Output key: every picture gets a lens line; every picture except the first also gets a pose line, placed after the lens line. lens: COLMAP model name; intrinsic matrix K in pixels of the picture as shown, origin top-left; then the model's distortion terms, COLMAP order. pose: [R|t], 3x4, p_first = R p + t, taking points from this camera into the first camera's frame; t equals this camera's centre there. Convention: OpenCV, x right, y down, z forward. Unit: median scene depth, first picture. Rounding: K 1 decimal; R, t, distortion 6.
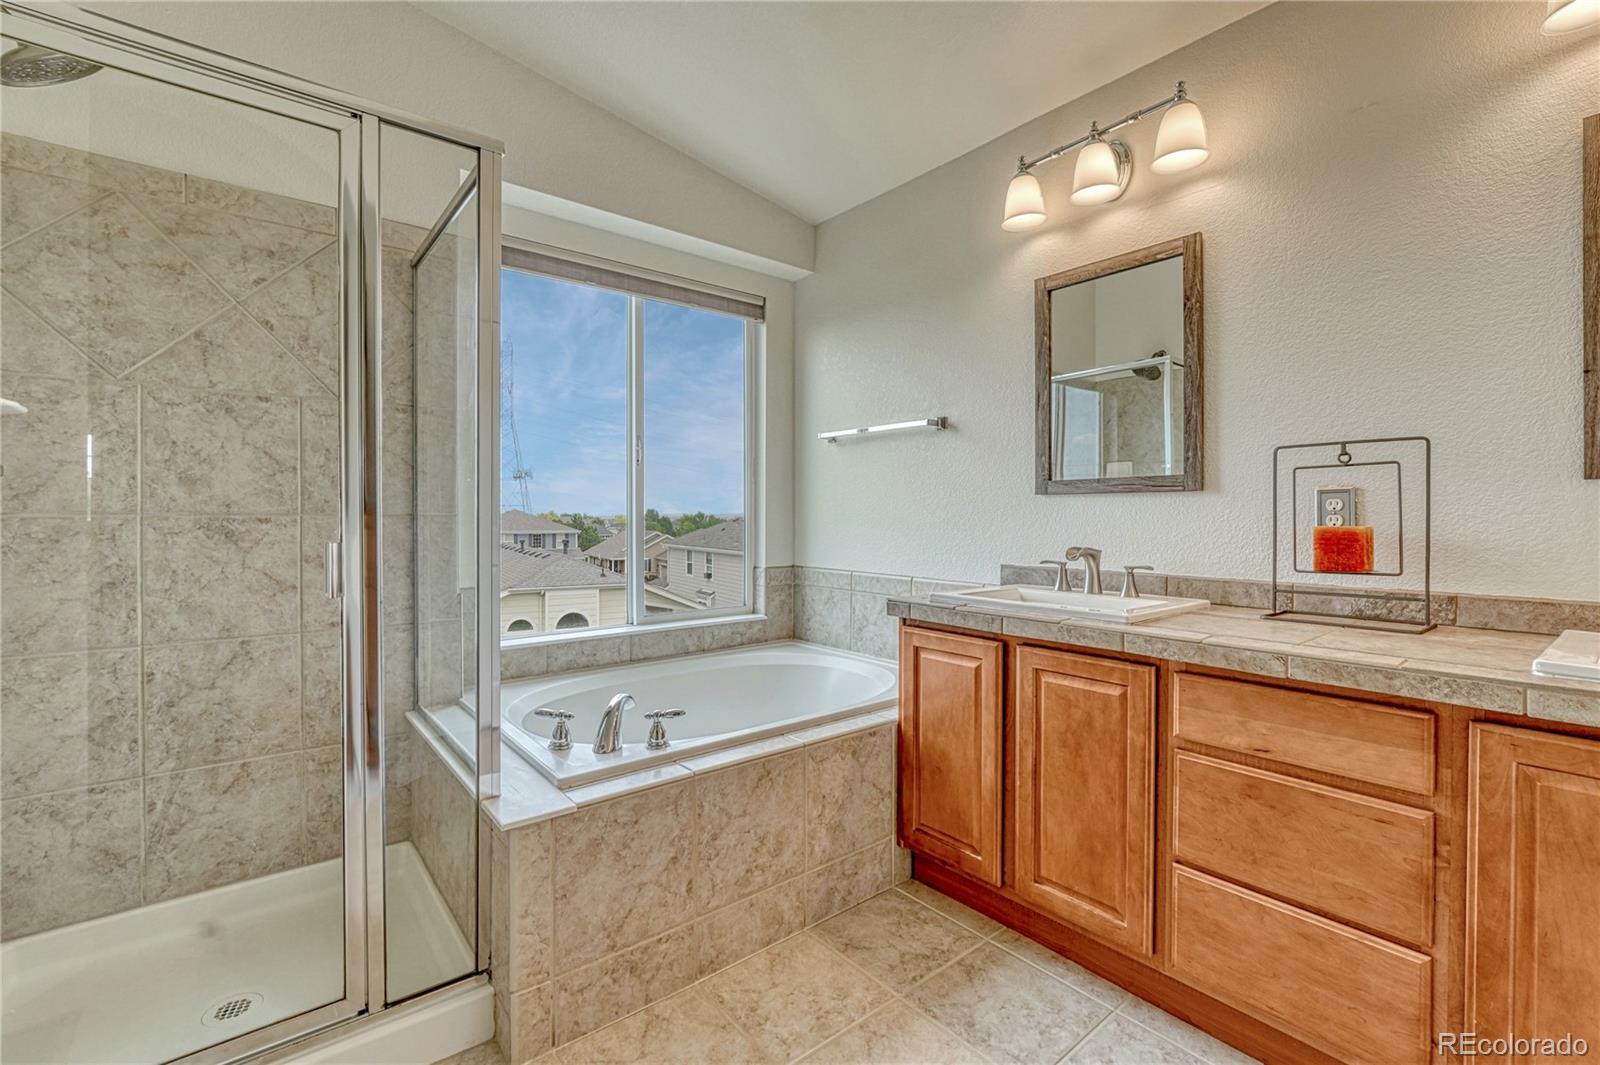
lens RADIAL K [[679.6, 0, 801.1], [0, 679.6, 512.1], [0, 0, 1]] dist [-0.008297, 0.000023]
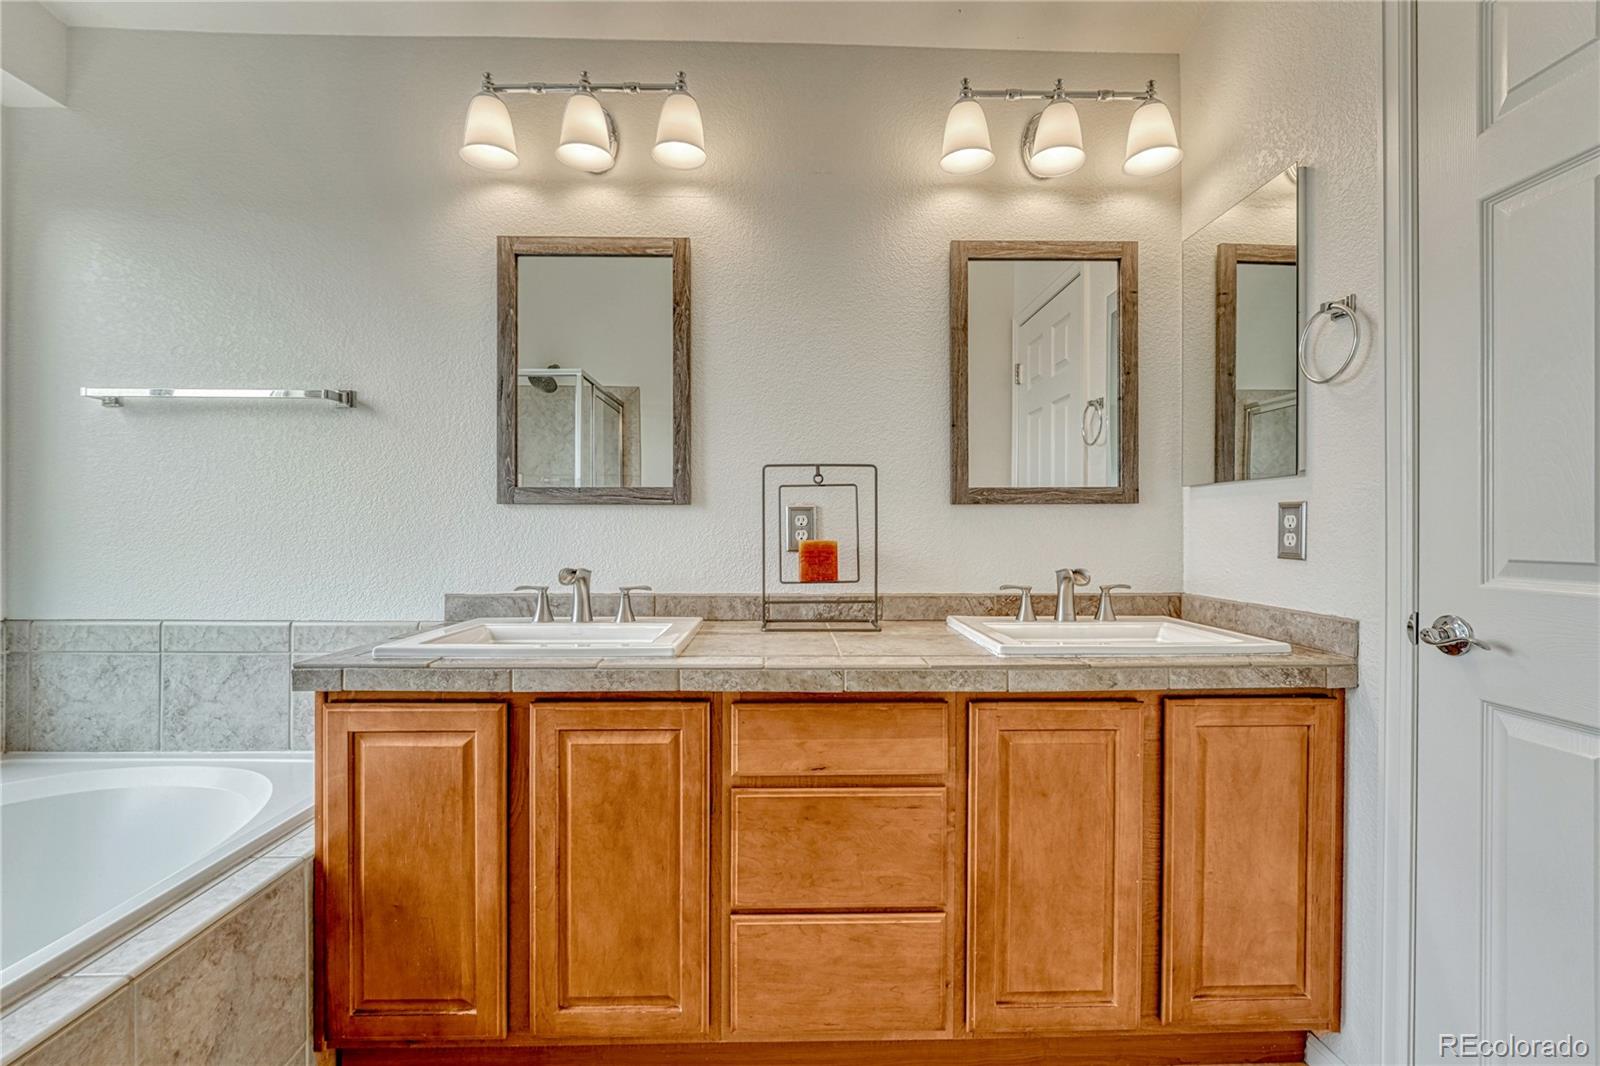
lens RADIAL K [[680.3, 0, 797.8], [0, 680.3, 527.5], [0, 0, 1]] dist [-0.009976, 0.000123]
pose [[0.616529, 0.003350, 0.787325, -0.095441], [-0.005327, 0.999986, -0.000083, 0.000292], [-0.787314, -0.004143, 0.616538, 0.328857]]
